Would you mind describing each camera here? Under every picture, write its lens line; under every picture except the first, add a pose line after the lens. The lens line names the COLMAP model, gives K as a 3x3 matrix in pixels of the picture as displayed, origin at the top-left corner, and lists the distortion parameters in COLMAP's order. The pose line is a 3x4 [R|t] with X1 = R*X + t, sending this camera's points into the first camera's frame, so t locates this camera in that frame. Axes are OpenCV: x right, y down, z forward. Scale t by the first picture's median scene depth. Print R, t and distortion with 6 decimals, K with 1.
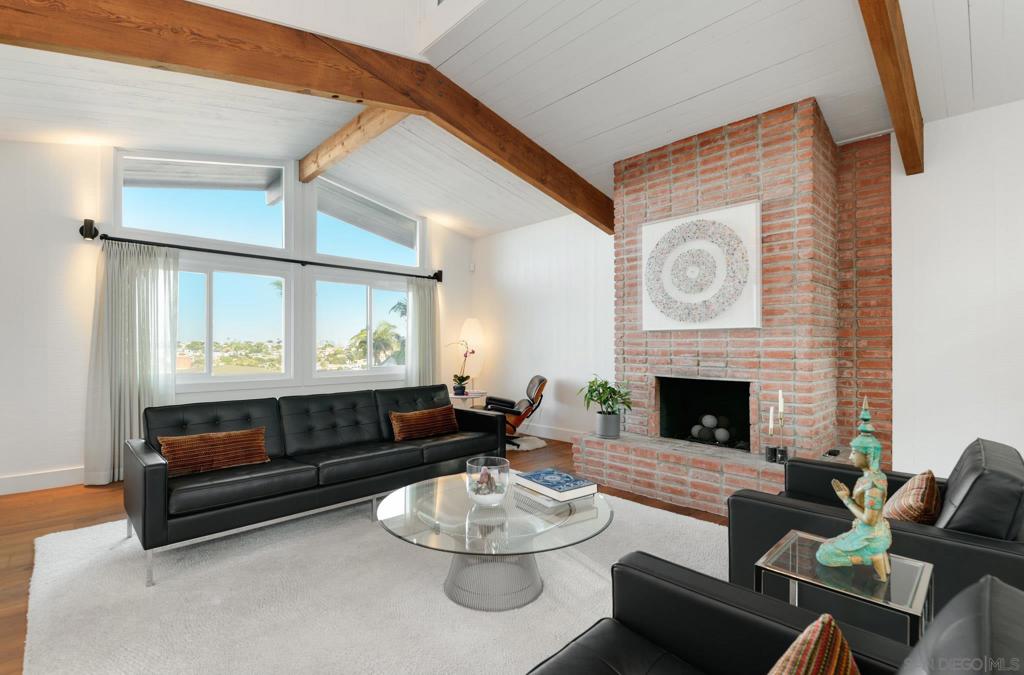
lens RADIAL K [[470.7, 0, 506.6], [0, 470.7, 348.1], [0, 0, 1]] dist [-0.001621, -0.000303]
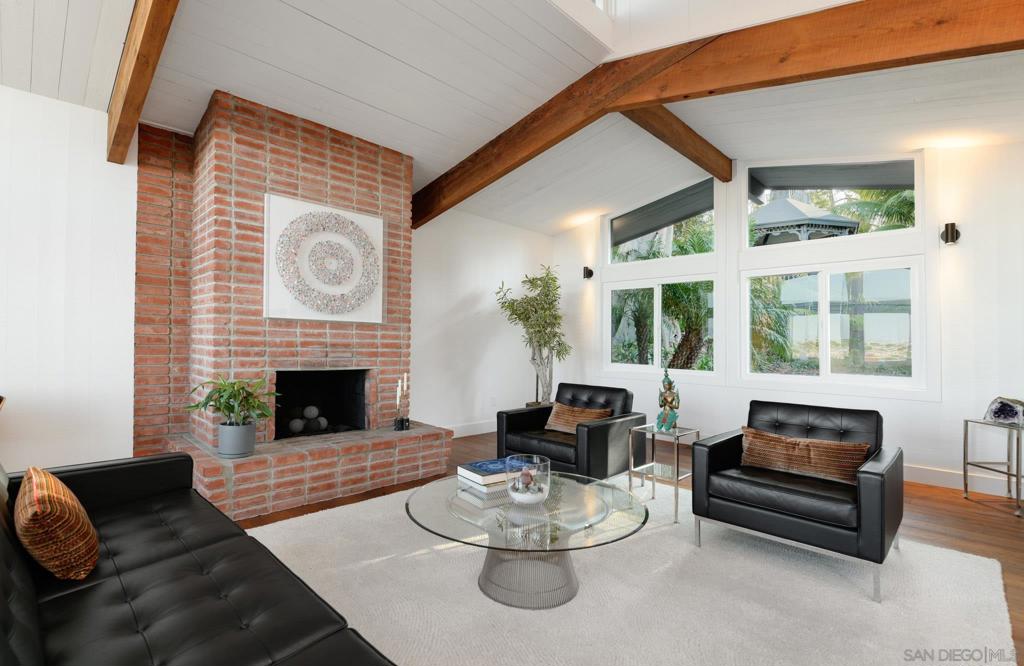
lens RADIAL K [[463.3, 0, 512.0], [0, 463.3, 333.0], [0, 0, 1]] dist [-0.000514, -0.000024]
pose [[-0.032061, 0.019190, 0.999302, -0.603660], [-0.017057, 0.999660, -0.019744, -0.000656], [-0.999340, -0.017678, -0.031722, 0.644066]]
